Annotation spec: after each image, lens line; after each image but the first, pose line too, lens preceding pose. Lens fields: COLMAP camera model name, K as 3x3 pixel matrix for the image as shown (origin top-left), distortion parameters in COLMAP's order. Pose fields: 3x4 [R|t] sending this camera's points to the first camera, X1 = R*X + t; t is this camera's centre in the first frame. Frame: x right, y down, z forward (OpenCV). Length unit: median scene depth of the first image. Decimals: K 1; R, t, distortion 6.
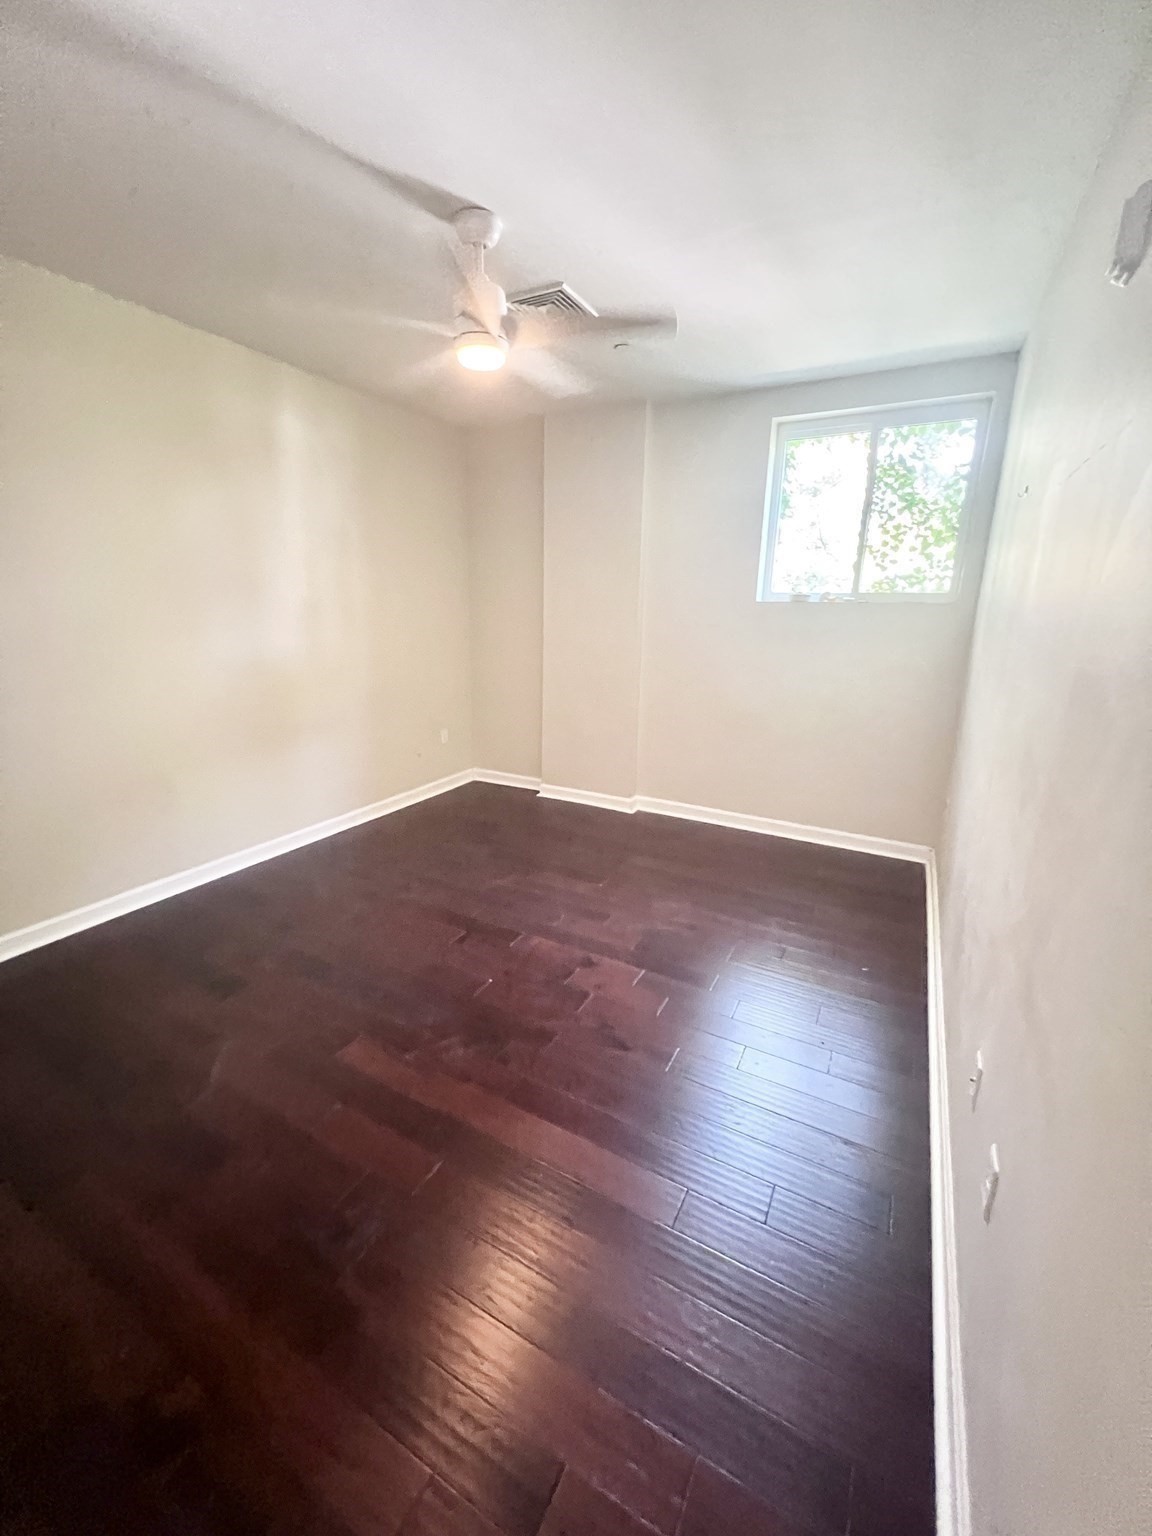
lens RADIAL K [[615.4, 0, 570.6], [0, 615.4, 769.6], [0, 0, 1]] dist [-0.001470, -0.000339]
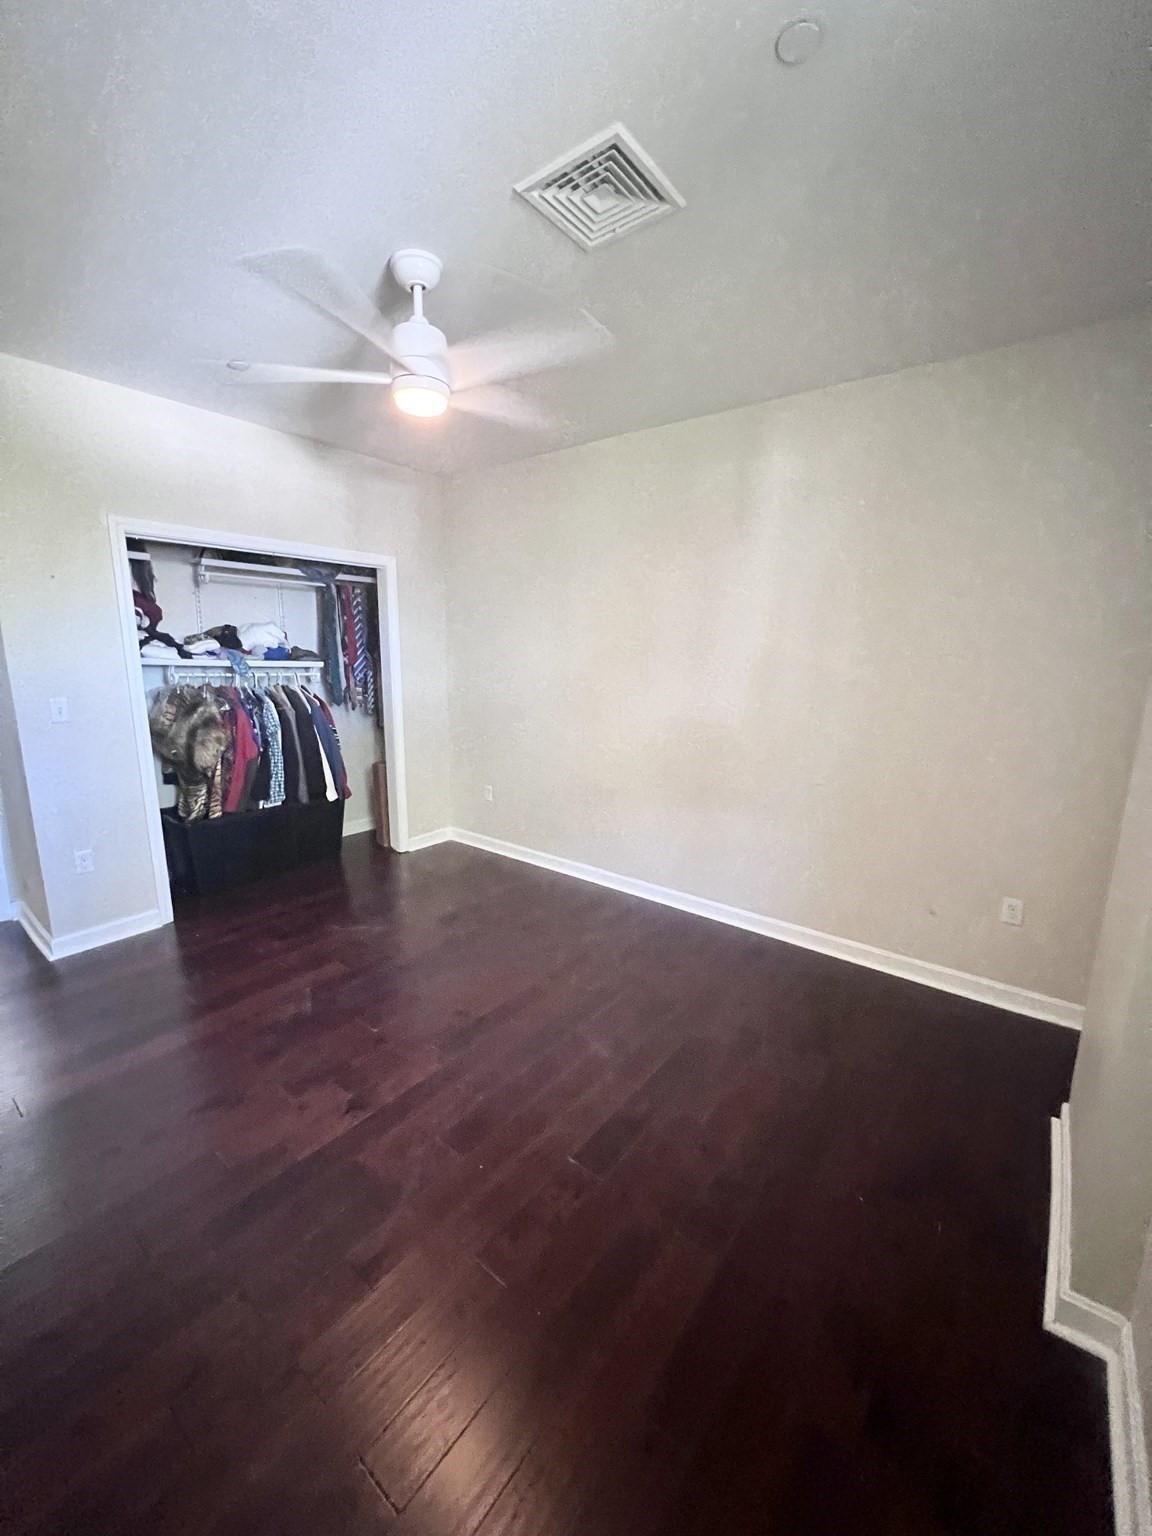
lens RADIAL K [[615.2, 0, 570.3], [0, 615.2, 763.4], [0, 0, 1]] dist [-0.001529, 0.000127]
pose [[-0.170594, 0.174677, -0.969735, 0.654706], [-0.269742, 0.938287, 0.216464, -0.338211], [0.947701, 0.298505, -0.112948, 1.182213]]
